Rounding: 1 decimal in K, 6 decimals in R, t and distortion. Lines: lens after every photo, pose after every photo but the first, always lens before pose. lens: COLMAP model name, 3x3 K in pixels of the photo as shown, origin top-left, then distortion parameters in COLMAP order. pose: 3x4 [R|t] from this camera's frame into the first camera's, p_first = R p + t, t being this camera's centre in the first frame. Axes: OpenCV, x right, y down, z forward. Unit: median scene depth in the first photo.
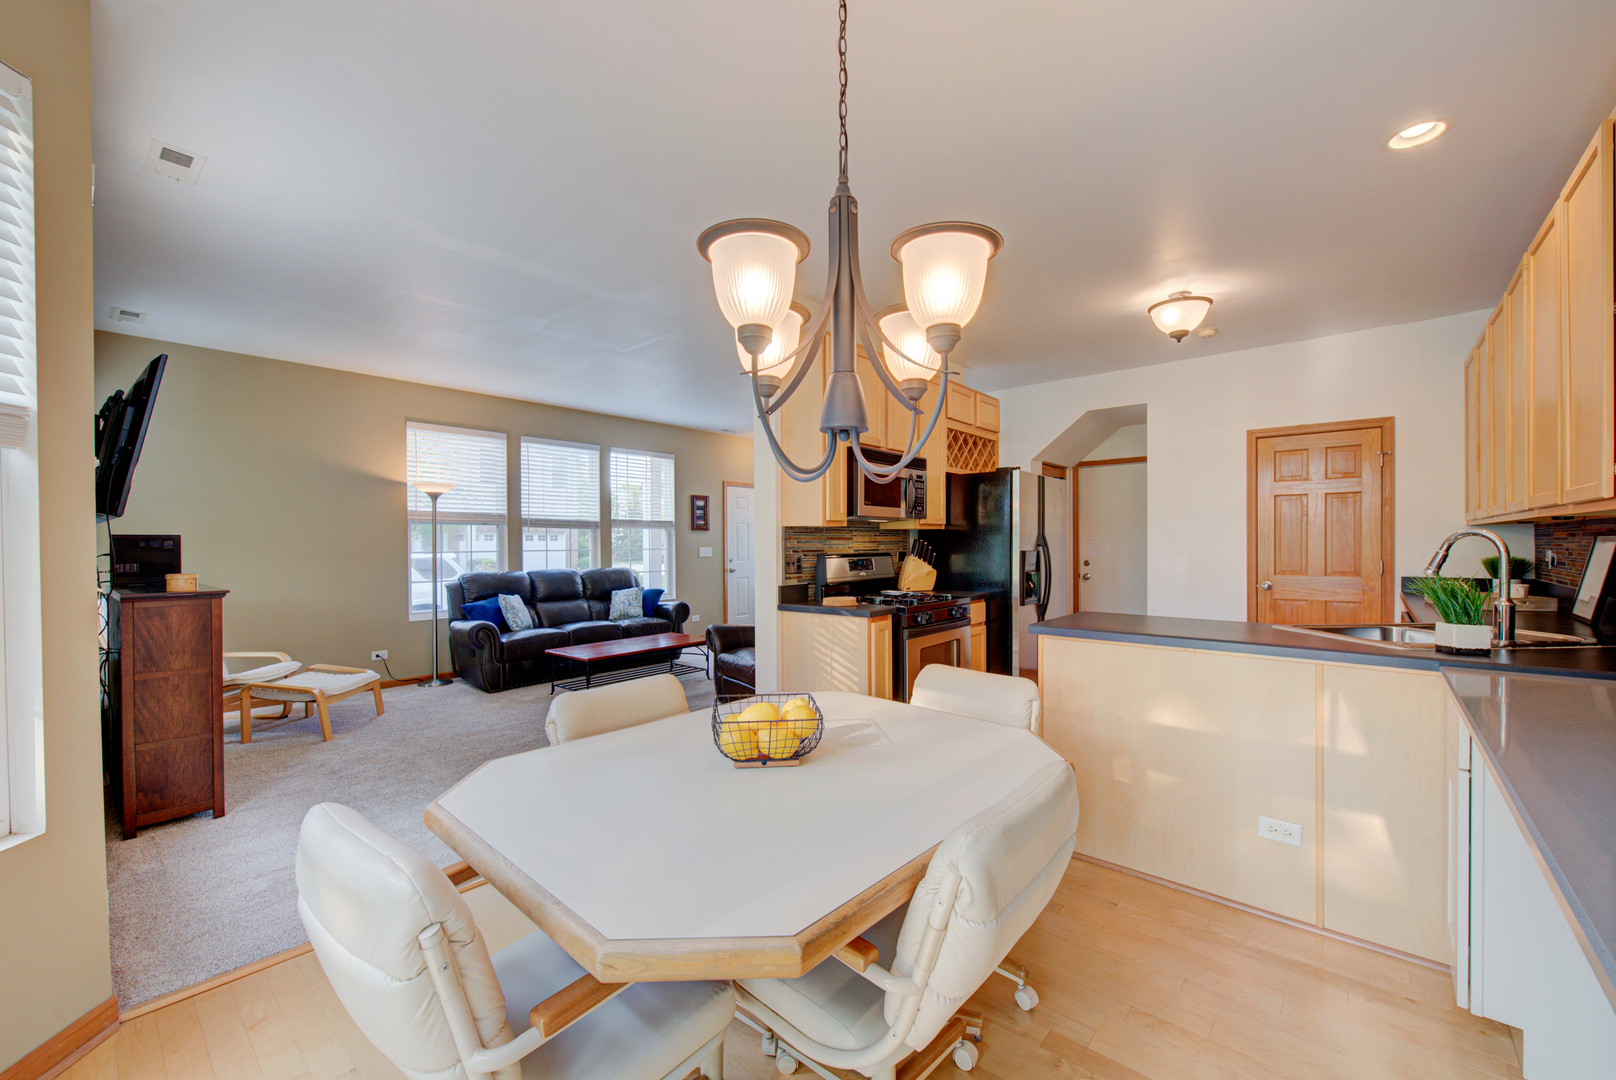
lens RADIAL K [[654.9, 0, 809.6], [0, 654.9, 548.3], [0, 0, 1]] dist [0.000329, -0.000157]
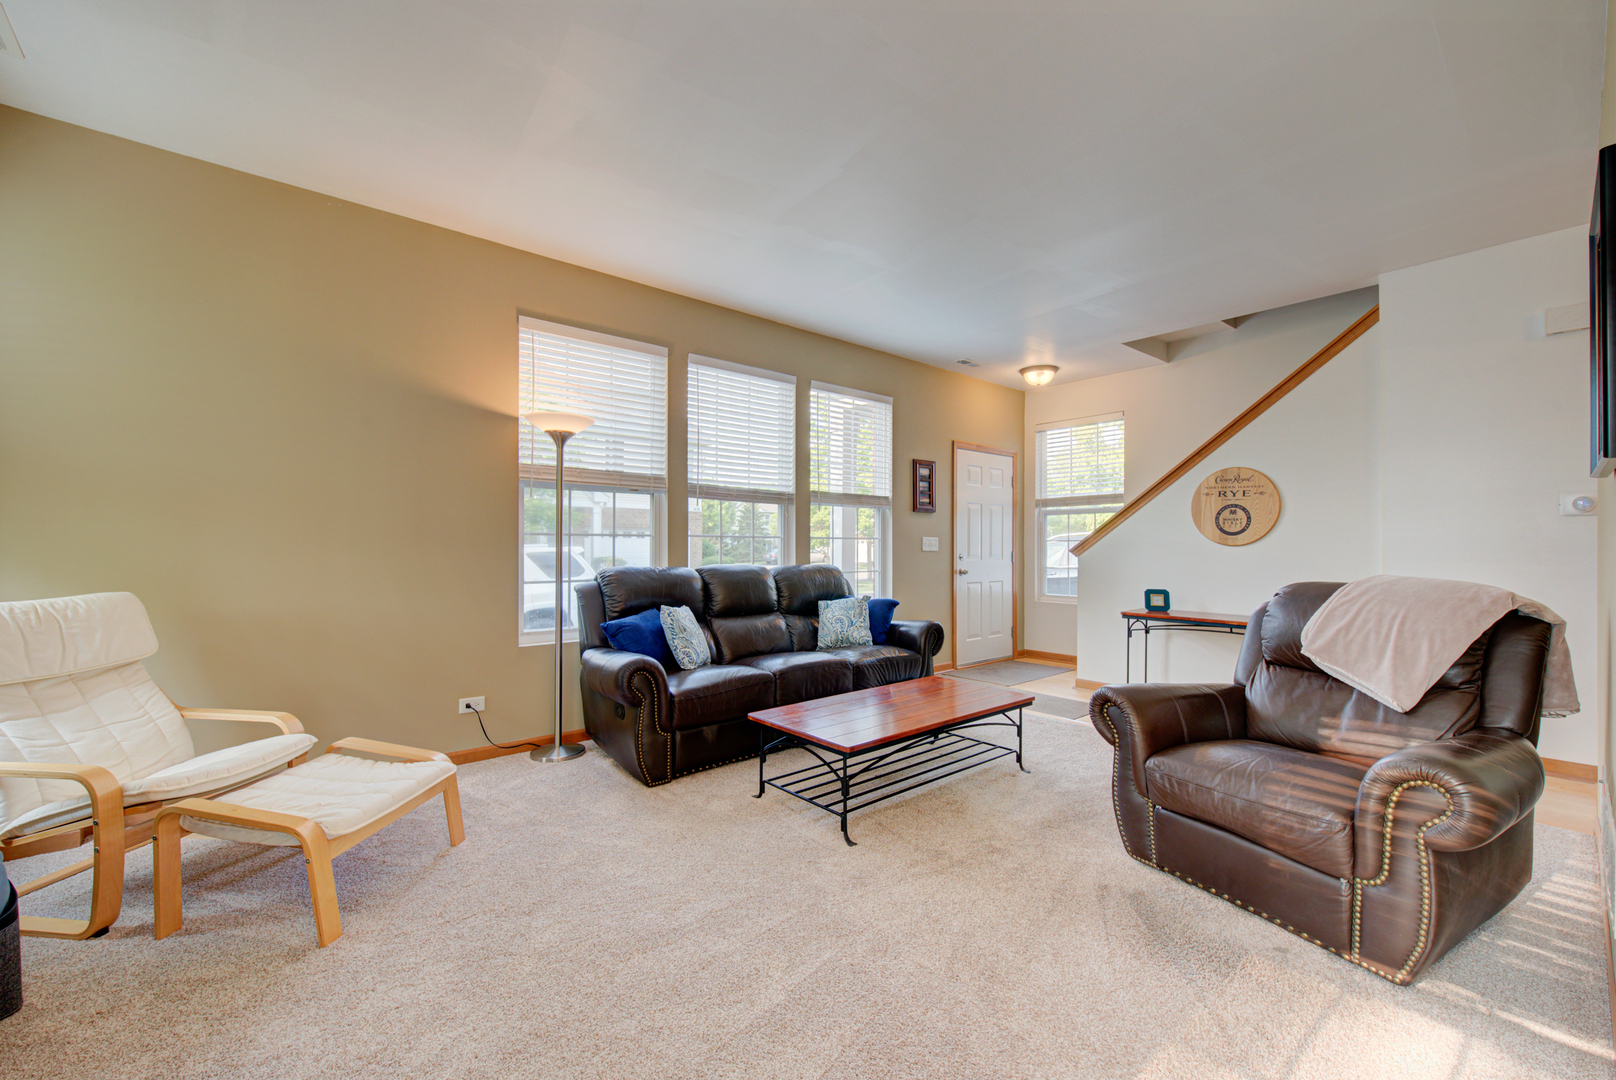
lens RADIAL K [[654.9, 0, 801.7], [0, 654.9, 548.8], [0, 0, 1]] dist [0.000329, -0.000157]
pose [[0.986076, 0.011195, -0.165918, -0.229785], [-0.011676, 0.999930, -0.001922, 0.017350], [0.165885, 0.003833, 0.986138, 0.402496]]
